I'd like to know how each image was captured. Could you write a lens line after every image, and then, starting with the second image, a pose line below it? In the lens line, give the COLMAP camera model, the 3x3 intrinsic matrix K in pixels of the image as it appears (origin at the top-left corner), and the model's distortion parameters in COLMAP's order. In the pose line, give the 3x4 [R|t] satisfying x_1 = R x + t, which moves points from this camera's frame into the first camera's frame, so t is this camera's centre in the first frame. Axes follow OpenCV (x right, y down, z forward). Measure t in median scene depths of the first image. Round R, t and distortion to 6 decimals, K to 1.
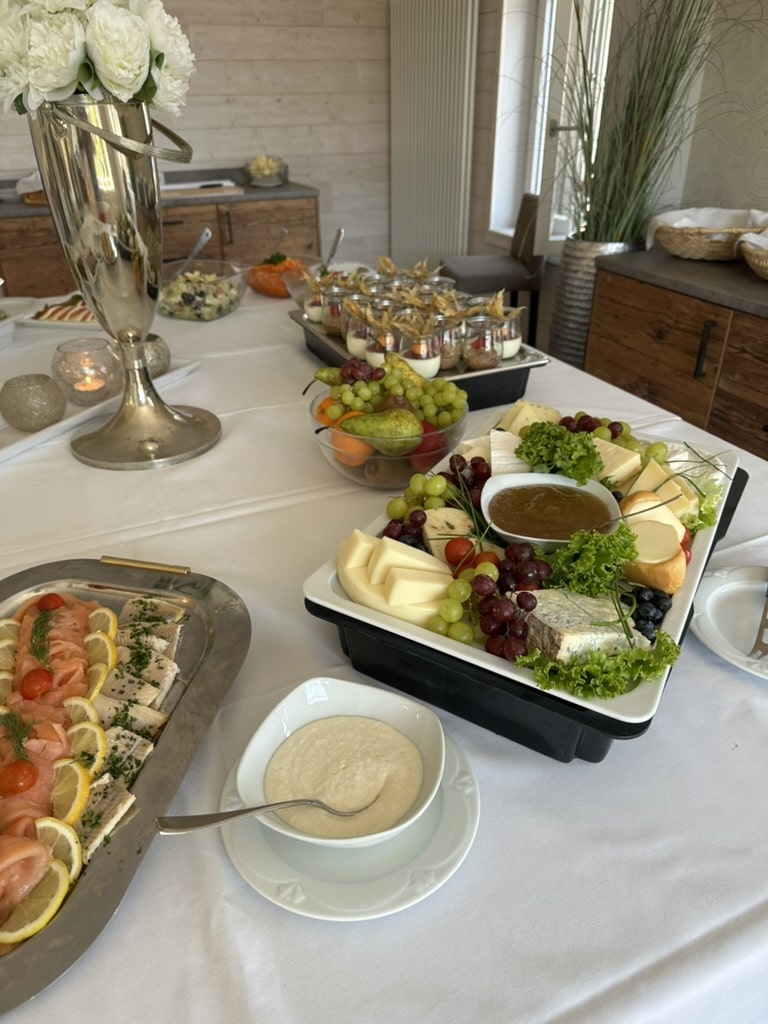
lens RADIAL K [[721.4, 0, 384.0], [0, 721.4, 512.0], [0, 0, 1]] dist [0.026320, -0.043508]
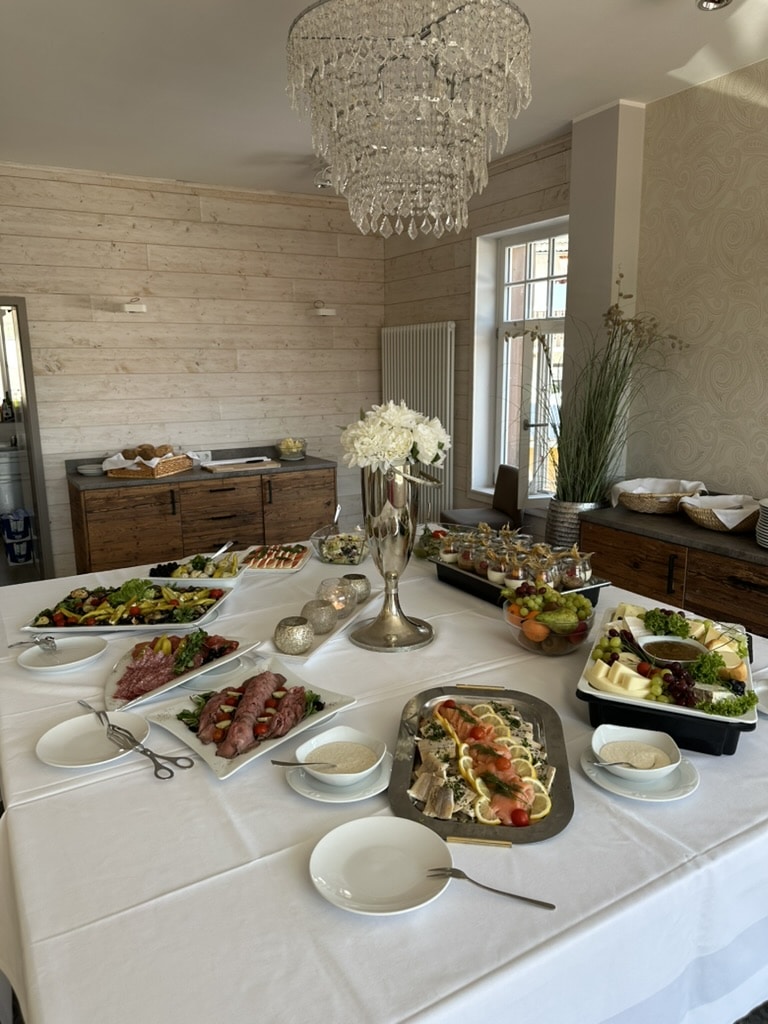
lens RADIAL K [[710.7, 0, 384.0], [0, 710.7, 512.0], [0, 0, 1]] dist [0.175376, -0.387412]
pose [[0.994027, -0.022386, 0.106811, -0.269184], [0.054899, 0.948454, -0.312124, 0.074161], [-0.094318, 0.316124, 0.944018, -0.334485]]
